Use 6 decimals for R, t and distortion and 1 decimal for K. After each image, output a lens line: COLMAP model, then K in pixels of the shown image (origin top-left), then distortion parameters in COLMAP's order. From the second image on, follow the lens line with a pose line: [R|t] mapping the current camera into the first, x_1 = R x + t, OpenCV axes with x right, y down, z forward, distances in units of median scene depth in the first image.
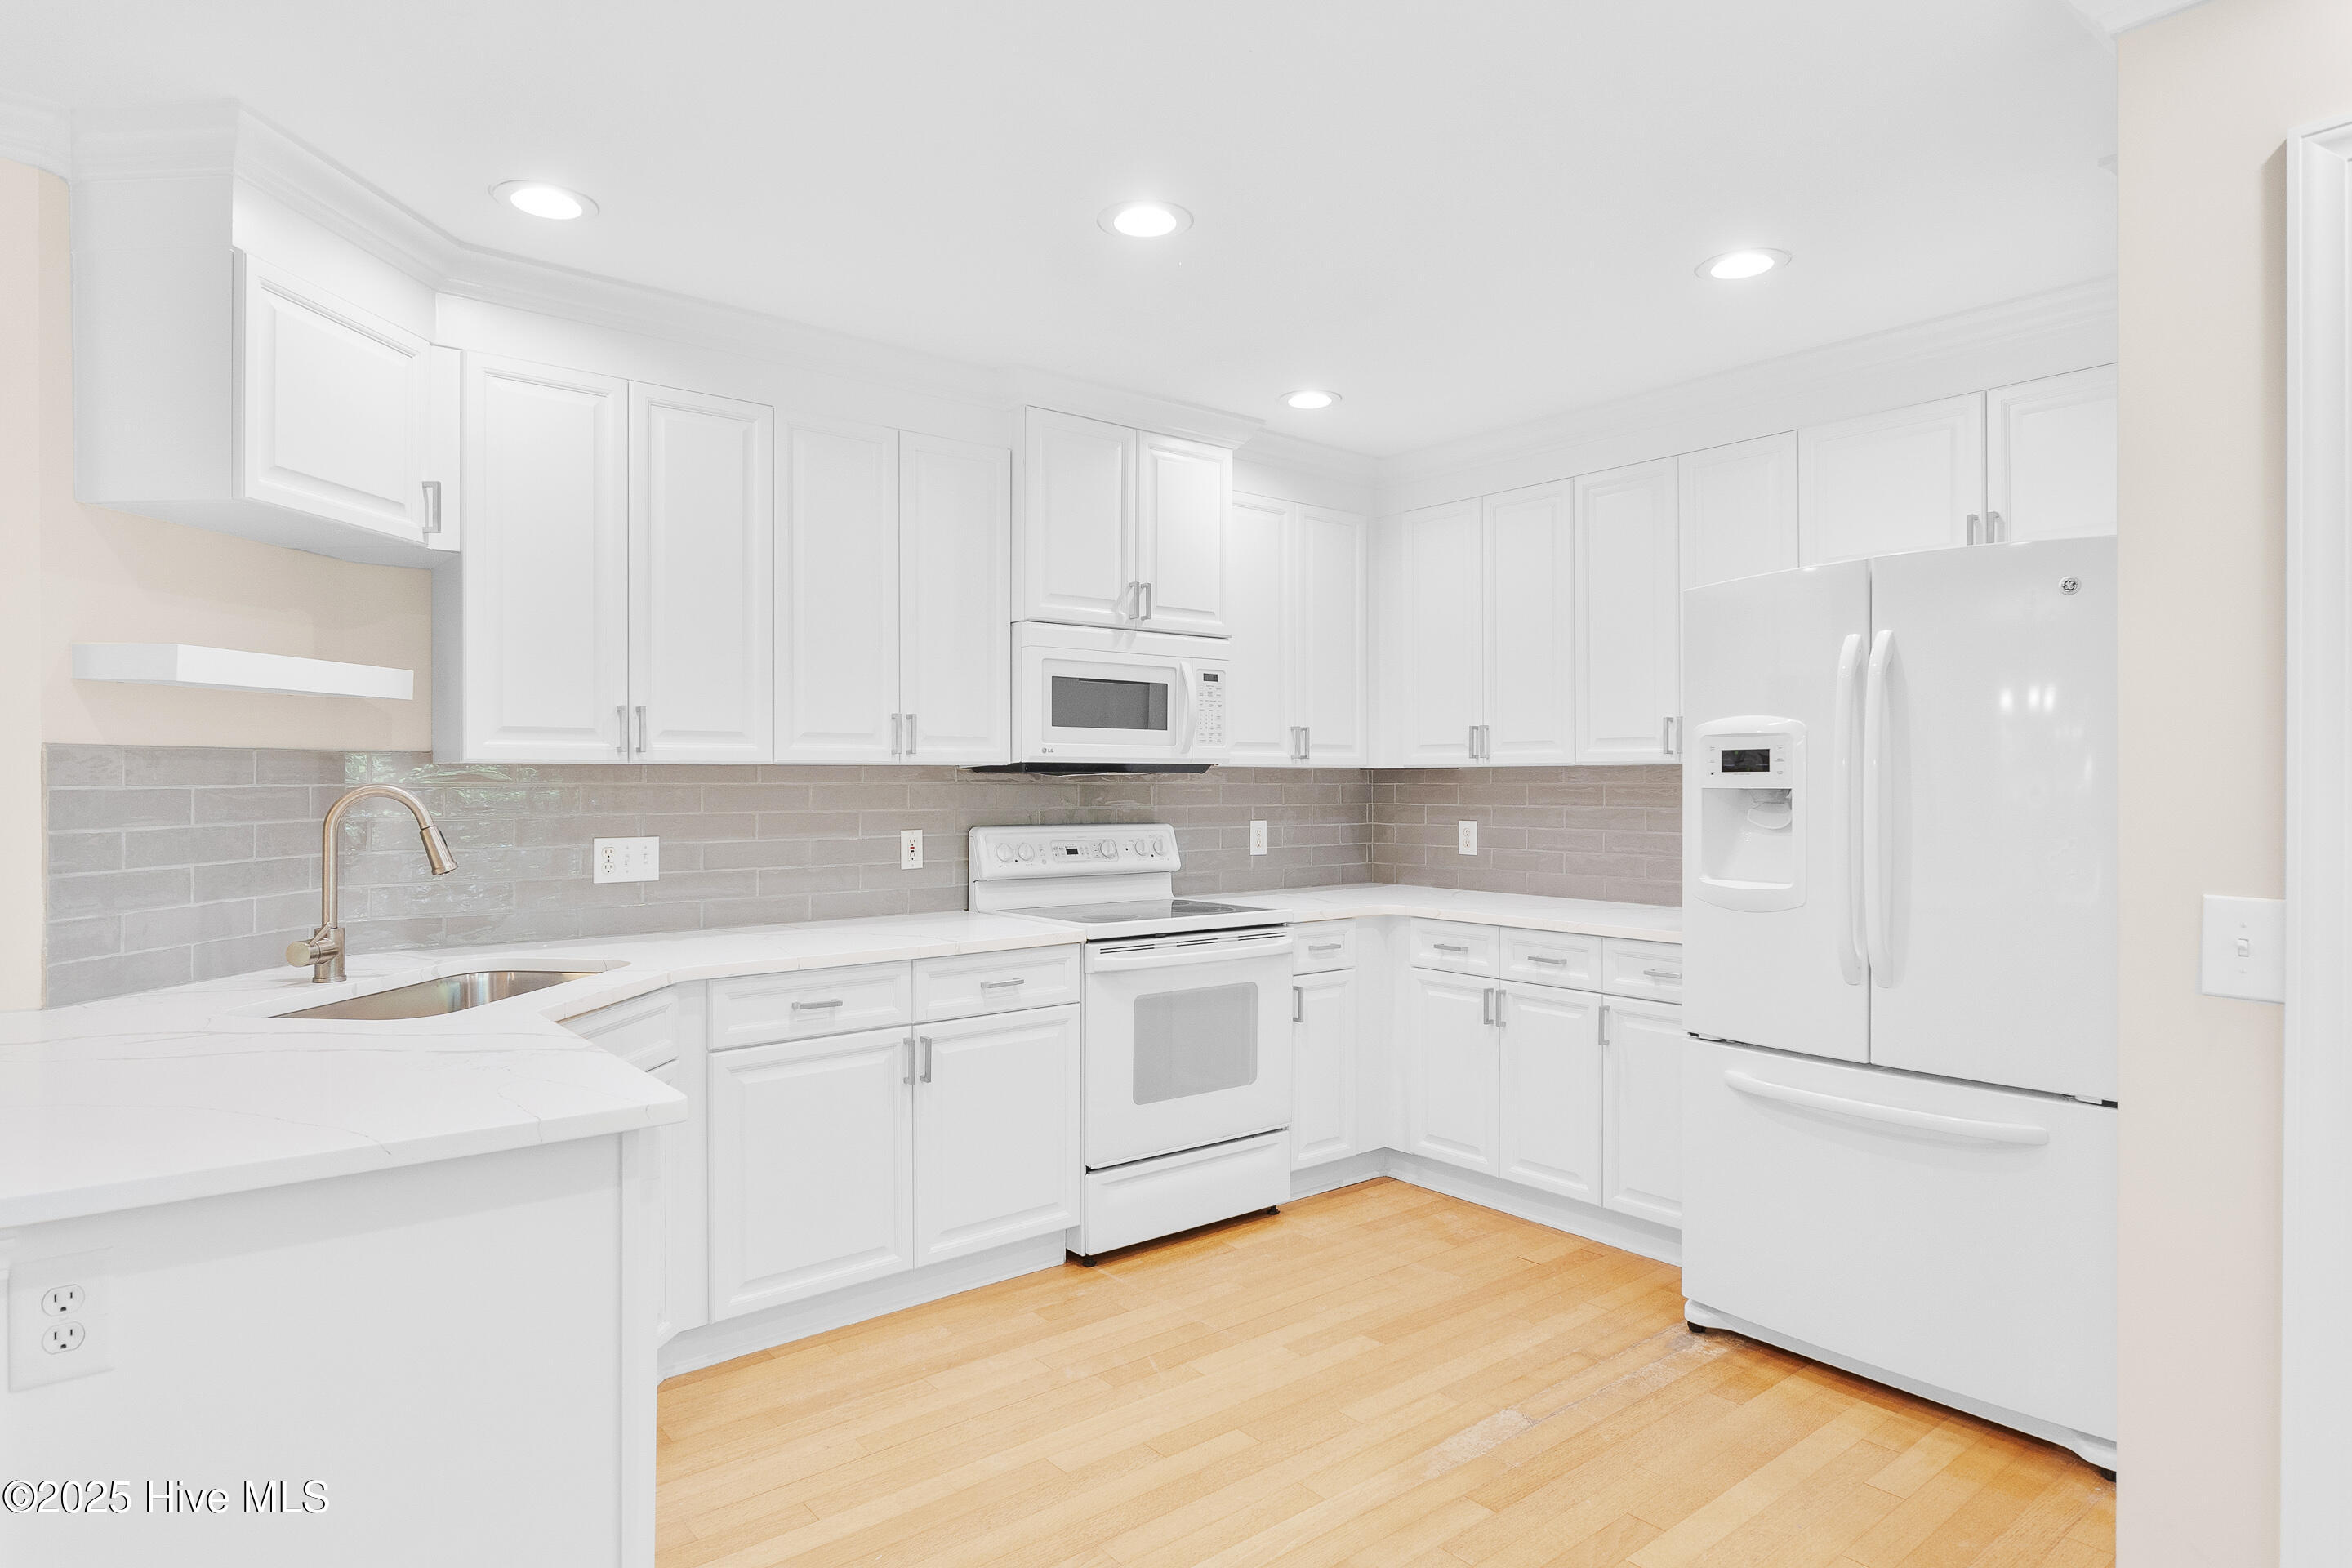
lens RADIAL K [[1307.0, 0, 1191.5], [0, 1307.0, 781.9], [0, 0, 1]] dist [-0.007841, -0.002630]
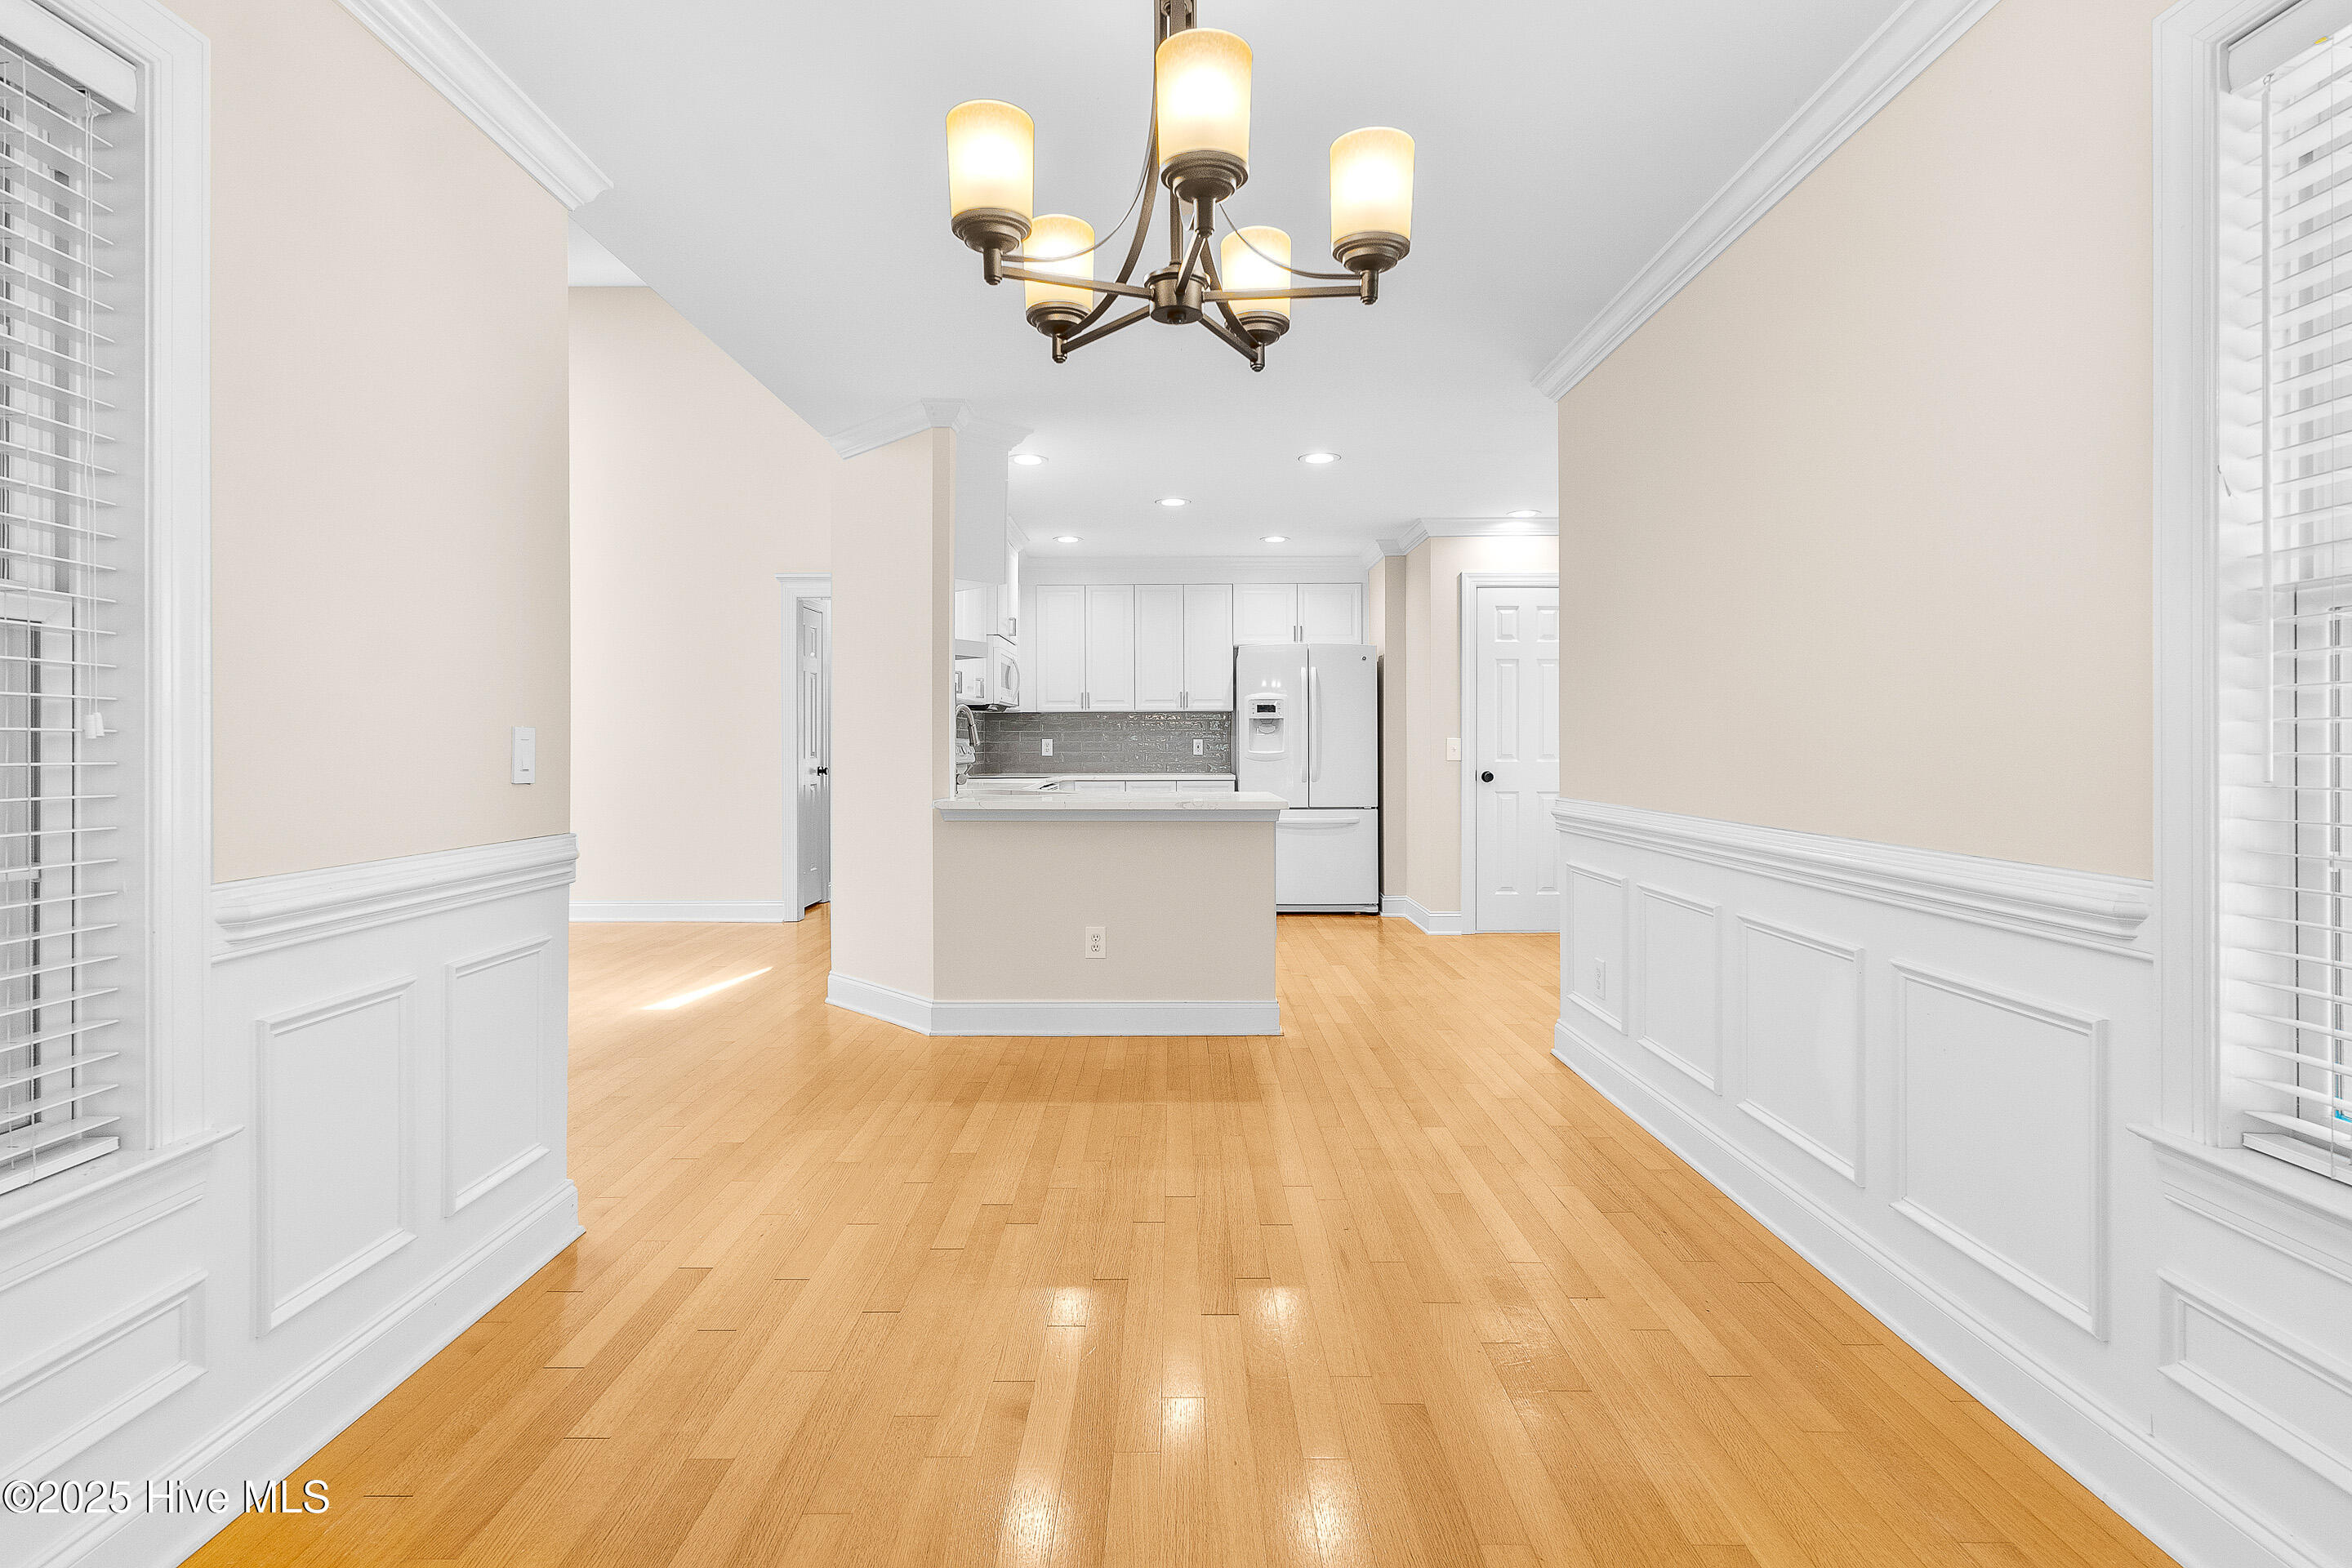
lens RADIAL K [[1120.2, 0, 1183.3], [0, 1120.2, 741.6], [0, 0, 1]] dist [0.002092, -0.000746]
pose [[0.631486, -0.005138, 0.775370, -1.367868], [0.005618, 0.999982, 0.002050, 0.042469], [-0.775367, 0.003061, 0.631504, -0.354305]]
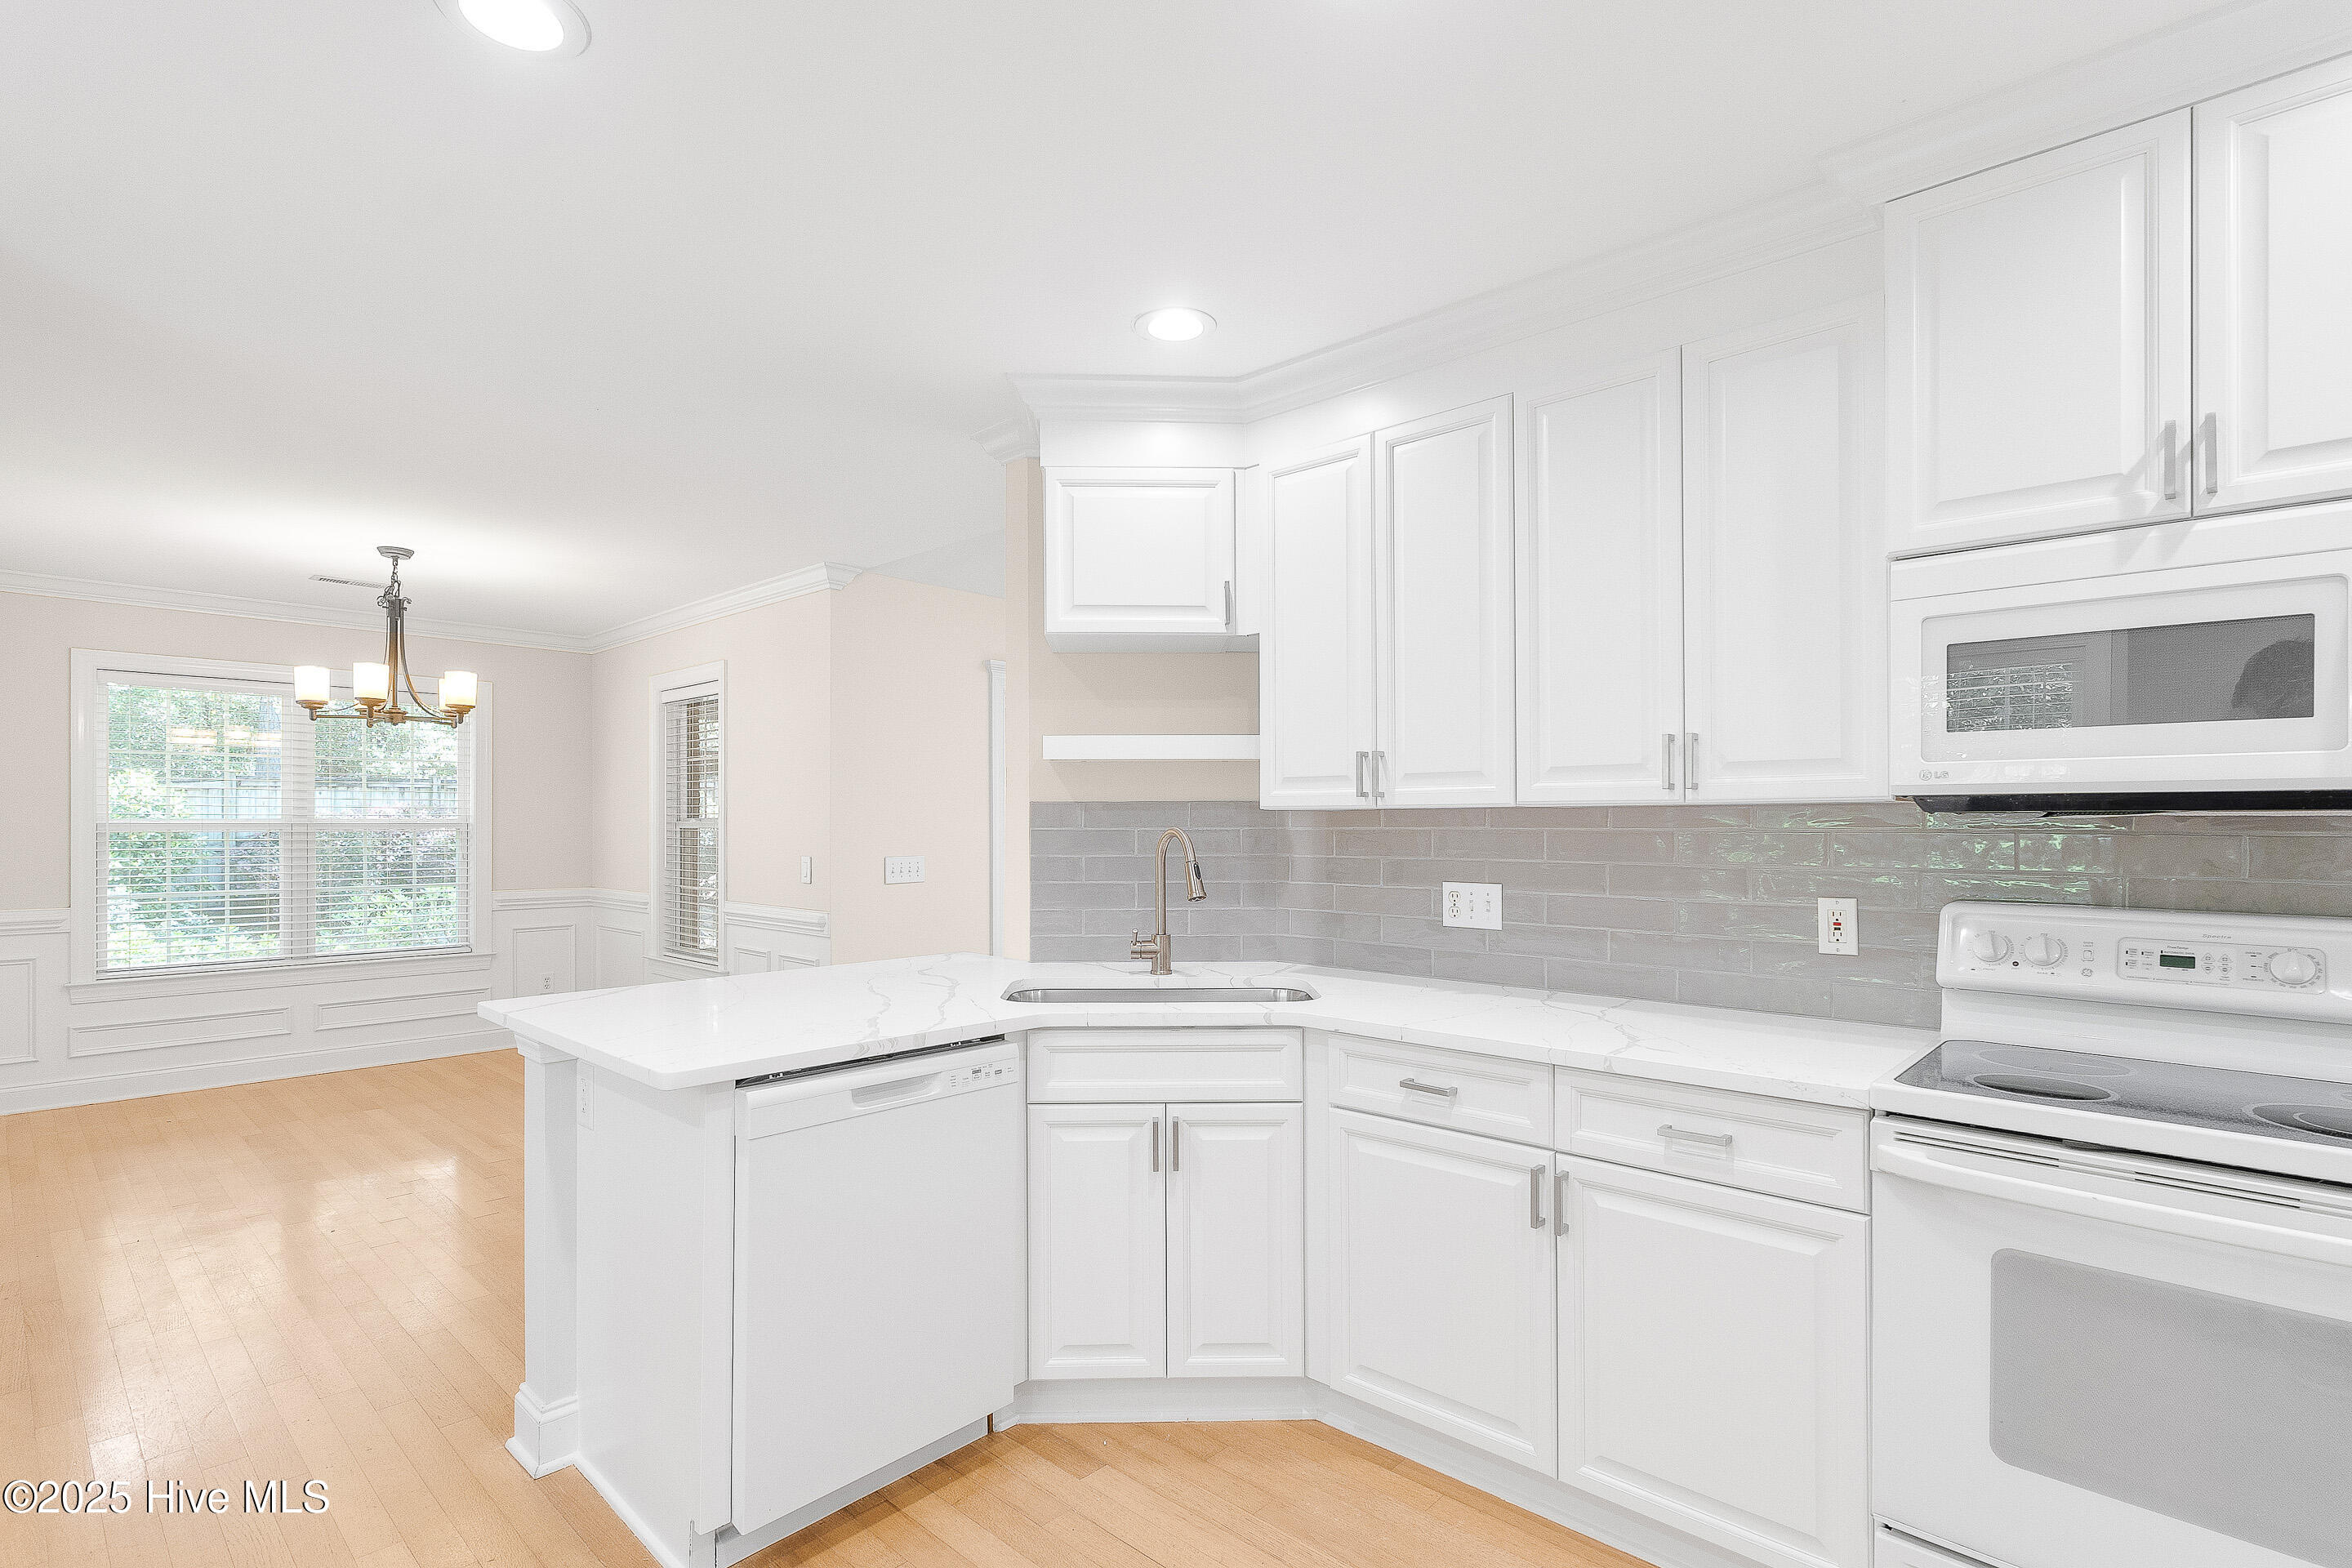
lens RADIAL K [[1130.3, 0, 1149.5], [0, 1130.3, 819.0], [0, 0, 1]] dist [-0.002326, -0.000128]
pose [[0.116573, -0.002293, -0.993180, 0.368632], [-0.000982, 0.999997, -0.002424, -0.003095], [0.993182, 0.001257, 0.116570, 0.632325]]
